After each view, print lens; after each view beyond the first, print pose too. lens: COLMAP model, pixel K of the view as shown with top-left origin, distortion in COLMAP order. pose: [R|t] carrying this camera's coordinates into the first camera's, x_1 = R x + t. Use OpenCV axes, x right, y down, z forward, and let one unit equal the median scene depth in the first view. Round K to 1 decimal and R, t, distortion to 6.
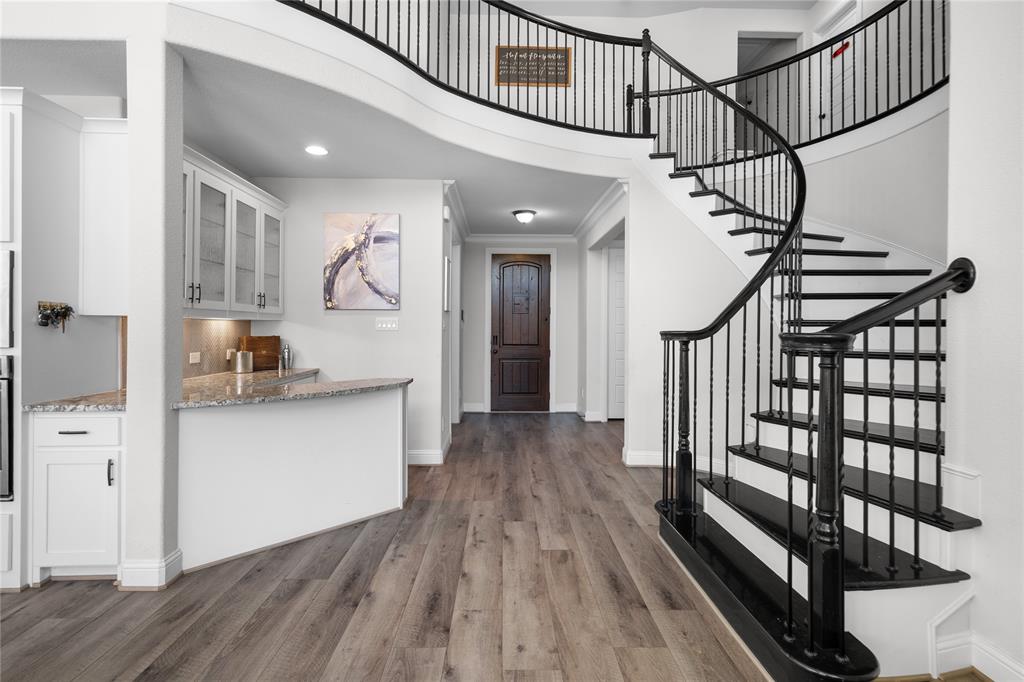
lens RADIAL K [[515.7, 0, 512.8], [0, 515.7, 327.5], [0, 0, 1]] dist [0.001804, 0.001219]
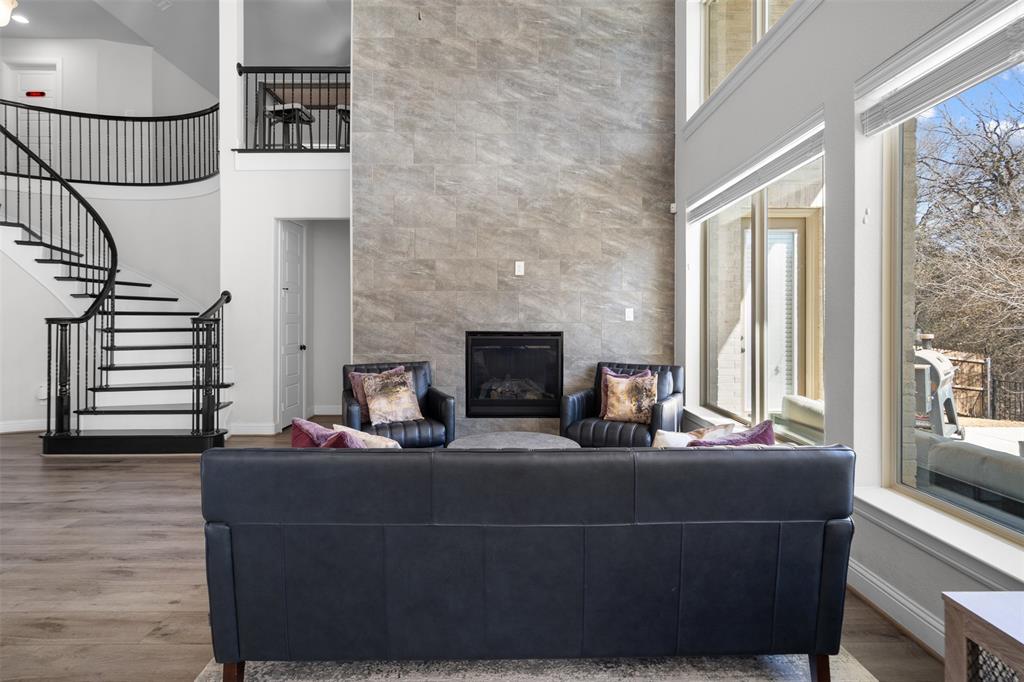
lens RADIAL K [[516.0, 0, 515.1], [0, 516.0, 319.8], [0, 0, 1]] dist [0.000256, 0.001509]
pose [[0.017839, -0.003582, 0.999834, -0.978513], [-0.002411, 0.999991, 0.003626, 0.002770], [-0.999838, -0.002475, 0.017830, -0.314816]]
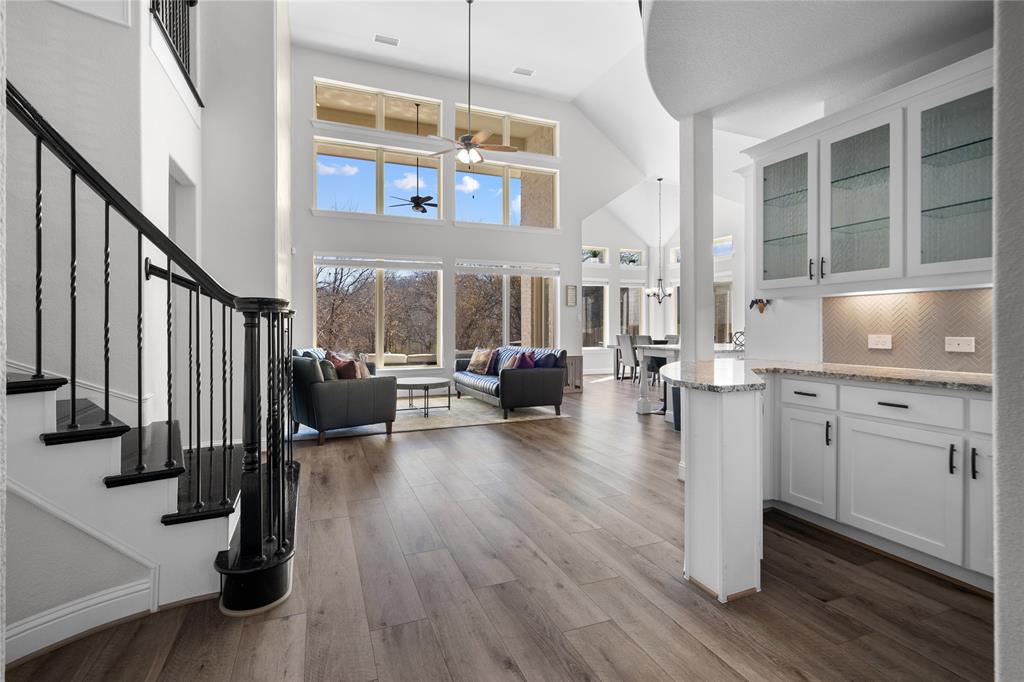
lens RADIAL K [[485.5, 0, 513.6], [0, 485.5, 327.1], [0, 0, 1]] dist [-0.001247, -0.000173]
pose [[-0.933533, -0.002487, -0.358484, 0.194944], [-0.000879, 0.999989, -0.004648, 0.039608], [0.358491, -0.004024, -0.933524, 1.428362]]
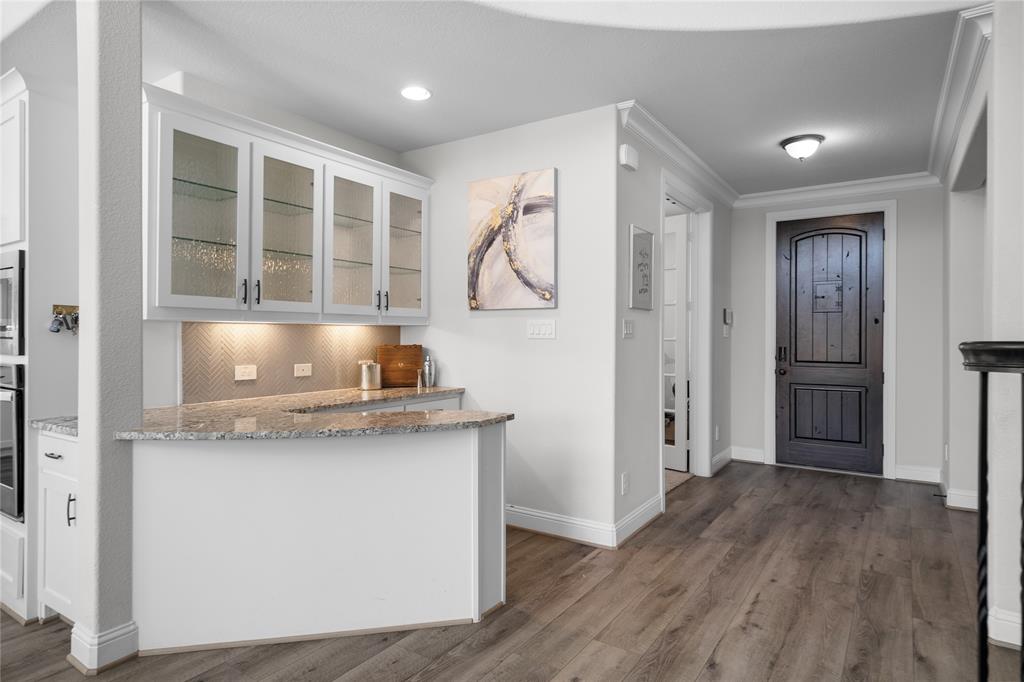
lens RADIAL K [[576.6, 0, 511.8], [0, 576.6, 333.2], [0, 0, 1]] dist [0.002907, 0.000654]
pose [[0.817404, -0.003159, -0.576056, 0.215578], [0.000715, 0.999990, -0.004470, 0.002770], [0.576064, 0.003242, 0.817398, 0.430372]]
